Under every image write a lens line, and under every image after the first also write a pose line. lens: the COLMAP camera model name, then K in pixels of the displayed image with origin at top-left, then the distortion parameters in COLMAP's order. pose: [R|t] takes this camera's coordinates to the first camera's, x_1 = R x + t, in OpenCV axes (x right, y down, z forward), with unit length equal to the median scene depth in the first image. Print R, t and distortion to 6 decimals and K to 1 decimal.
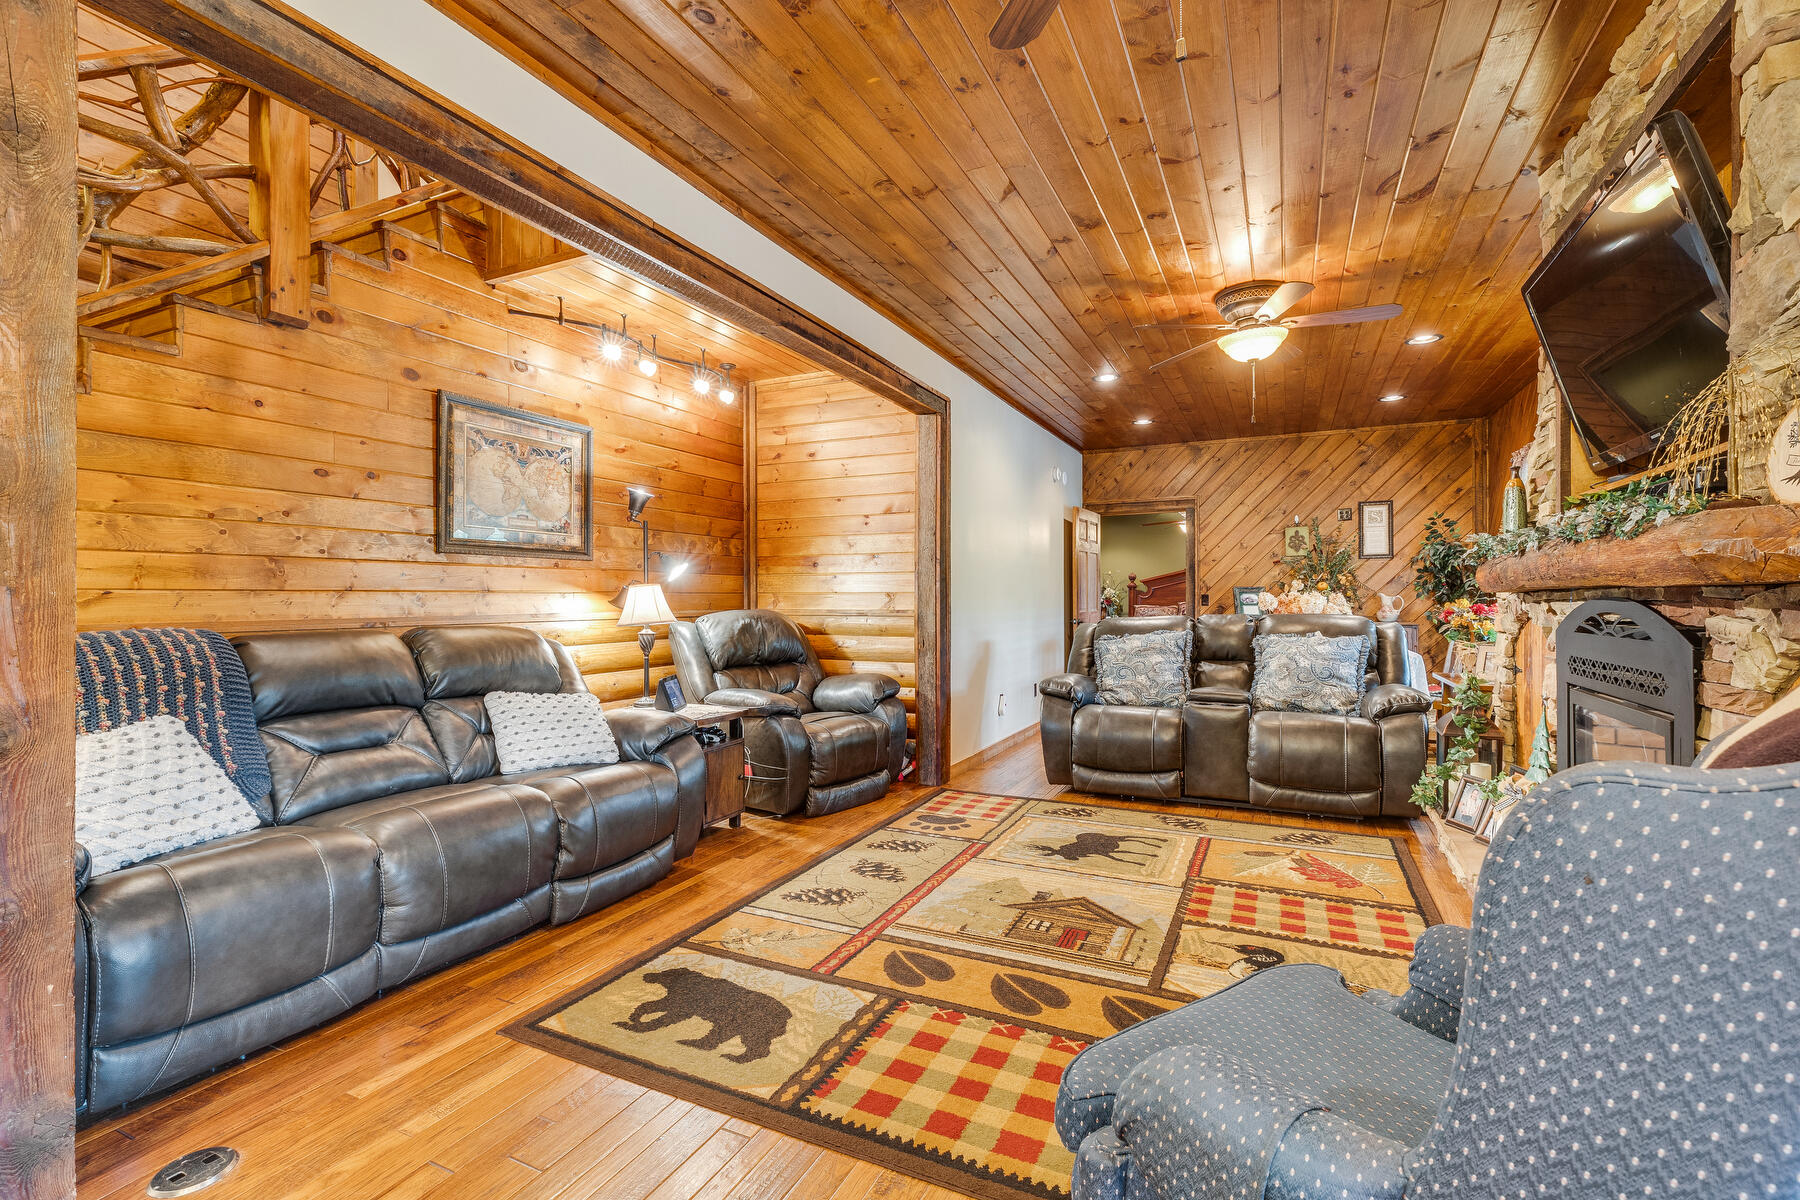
lens RADIAL K [[805.3, 0, 899.2], [0, 805.3, 595.6], [0, 0, 1]] dist [0.012063, 0.000069]
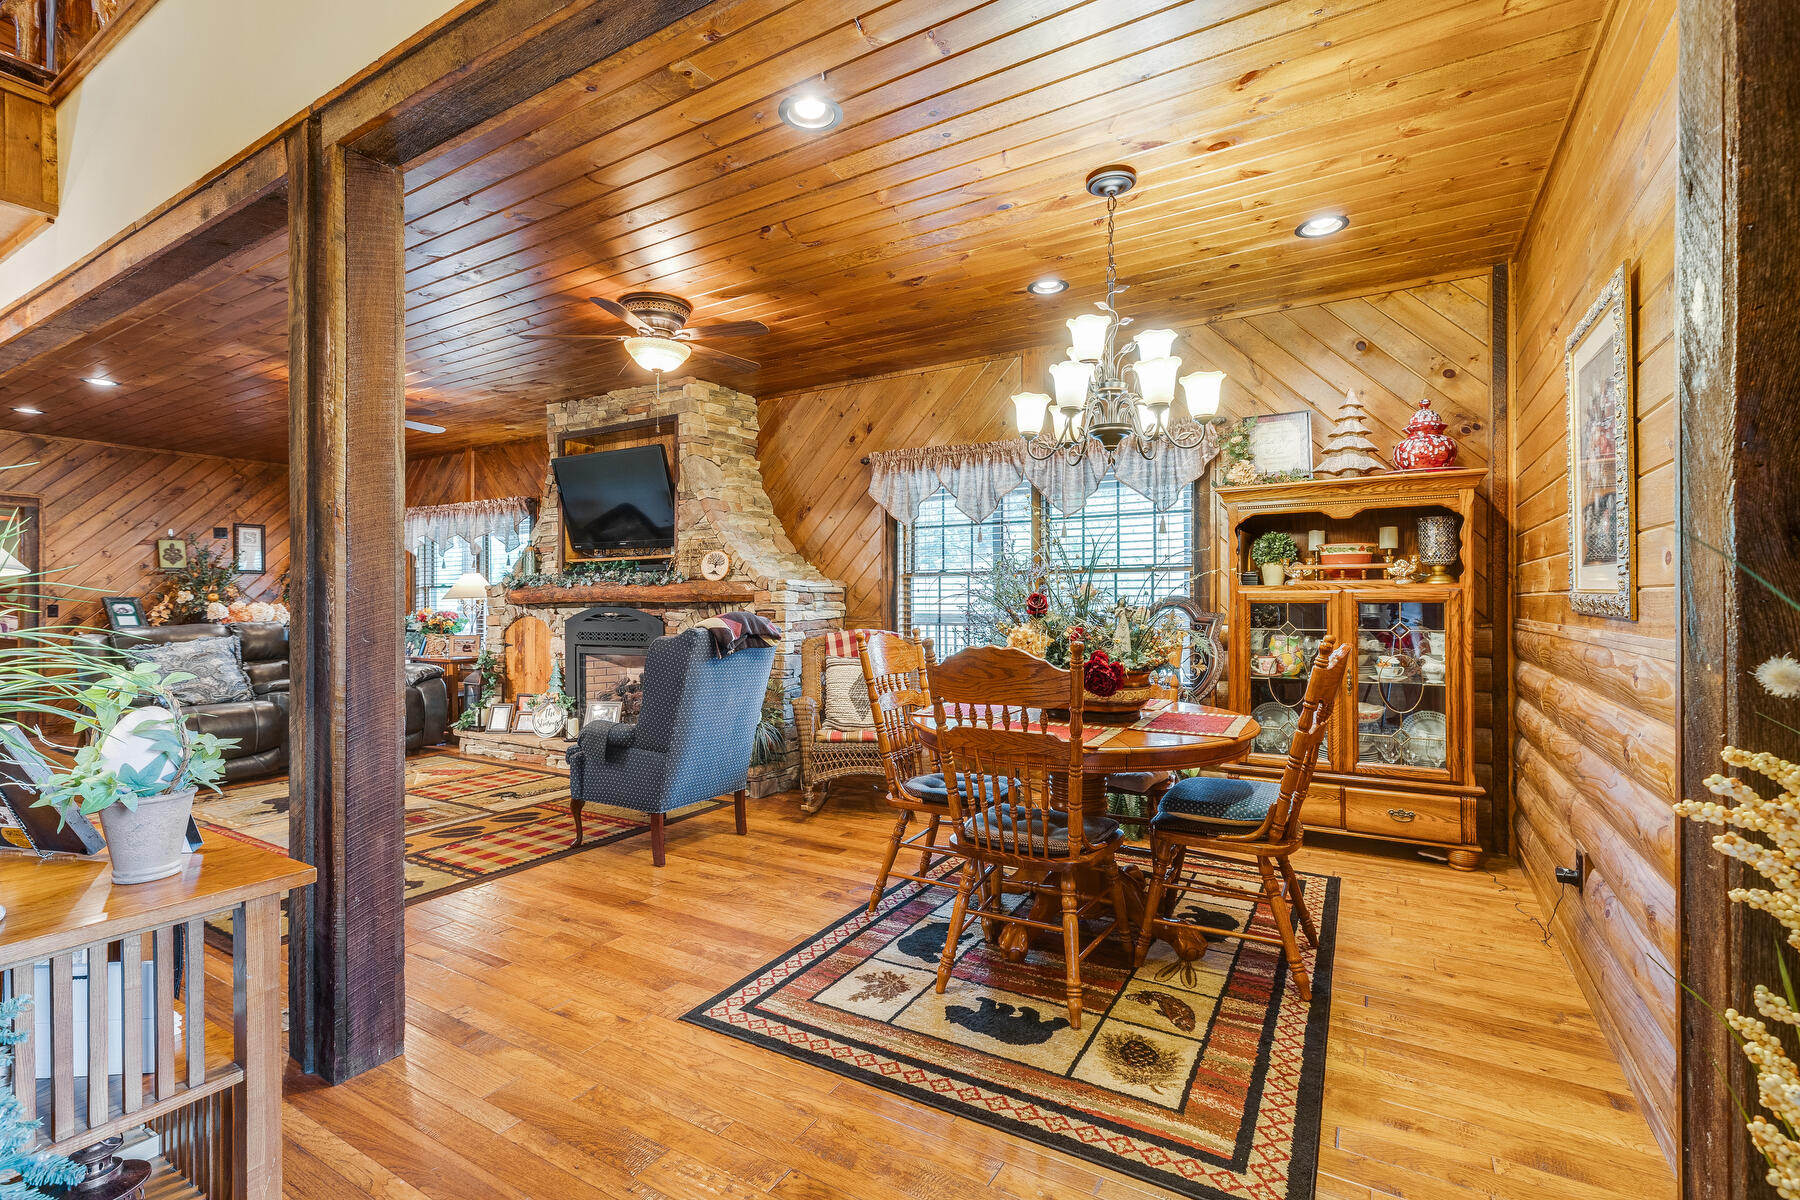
lens RADIAL K [[805.3, 0, 899.2], [0, 805.3, 595.6], [0, 0, 1]] dist [0.012063, 0.000069]
pose [[0.095228, 0.010490, 0.995400, -0.587428], [0.001505, 0.999942, -0.010682, -0.000692], [-0.995454, 0.002515, 0.095206, -0.047010]]
